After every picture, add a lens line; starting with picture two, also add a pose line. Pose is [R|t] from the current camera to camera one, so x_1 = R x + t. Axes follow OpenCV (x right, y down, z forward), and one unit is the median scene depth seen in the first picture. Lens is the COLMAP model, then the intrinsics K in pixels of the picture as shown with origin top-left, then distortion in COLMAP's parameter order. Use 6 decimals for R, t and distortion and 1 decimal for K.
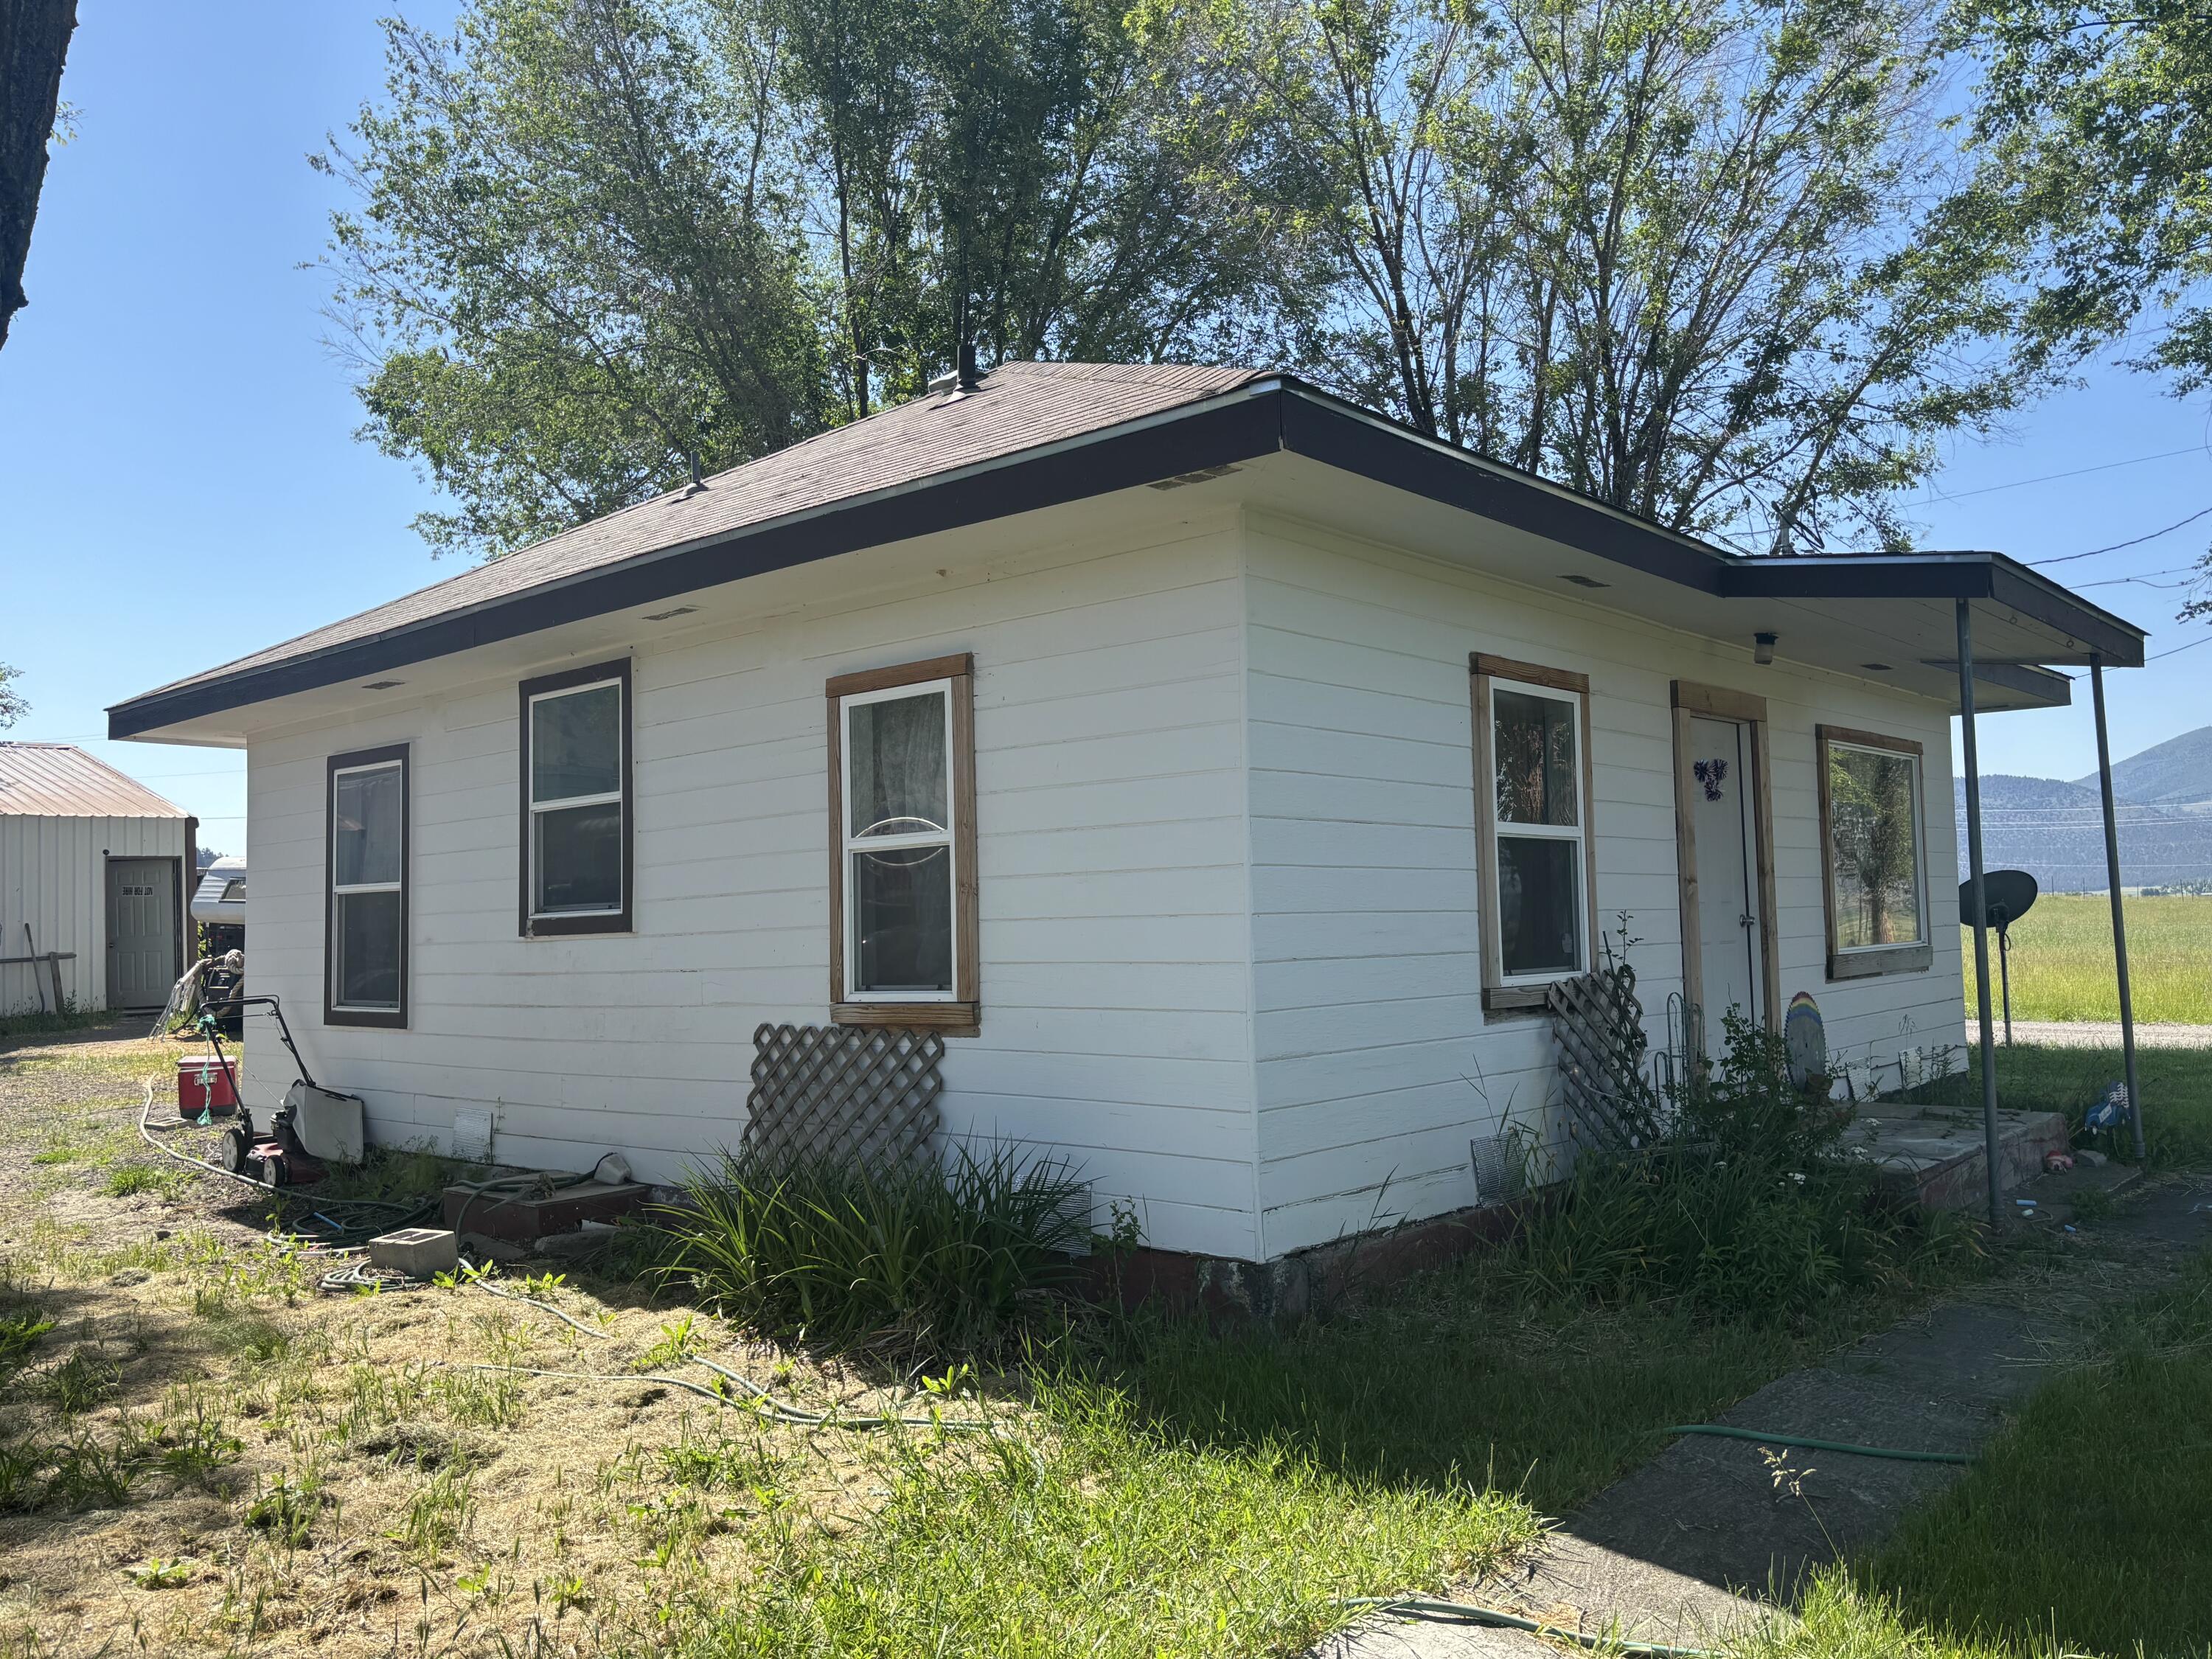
lens RADIAL K [[1691.0, 0, 1097.2], [0, 1691.0, 836.3], [0, 0, 1]] dist [0.044947, -0.036944]
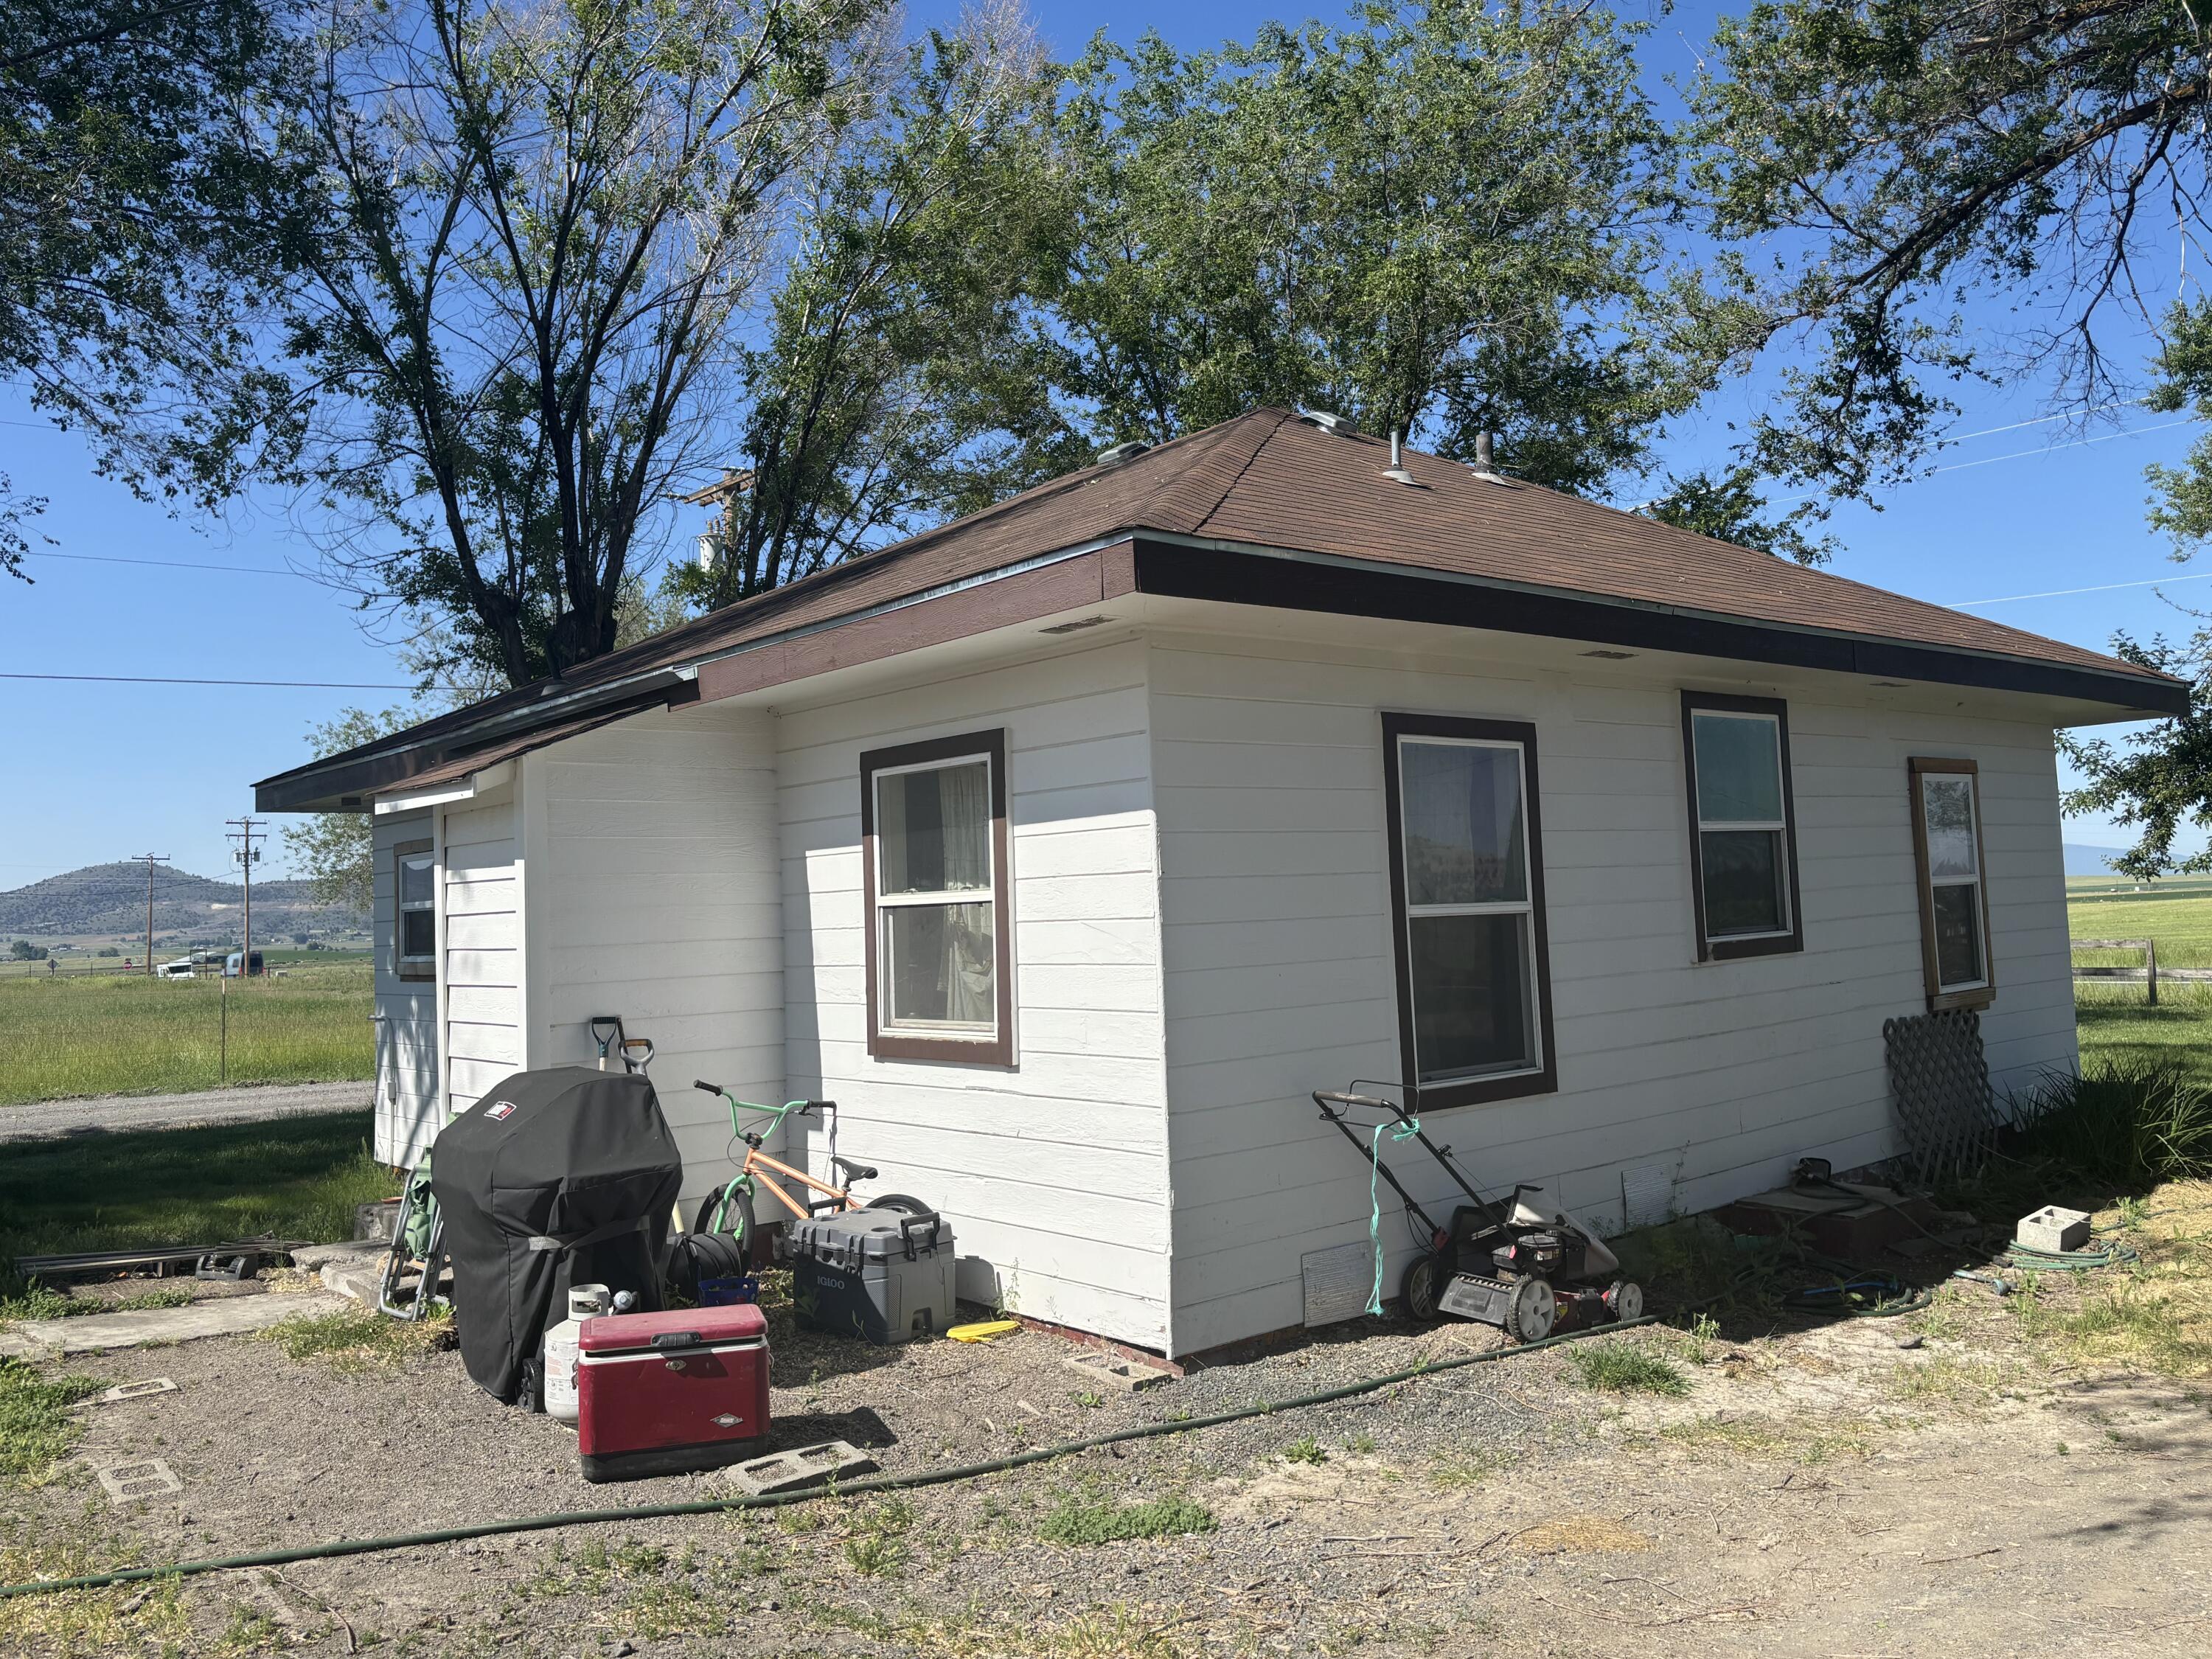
lens RADIAL K [[1691.0, 0, 1097.2], [0, 1691.0, 836.3], [0, 0, 1]] dist [0.044947, -0.036944]
pose [[0.145502, 0.071884, 0.986743, -1.327839], [-0.005362, 0.997400, -0.071869, 0.059509], [-0.989343, 0.005166, 0.145509, 1.201242]]
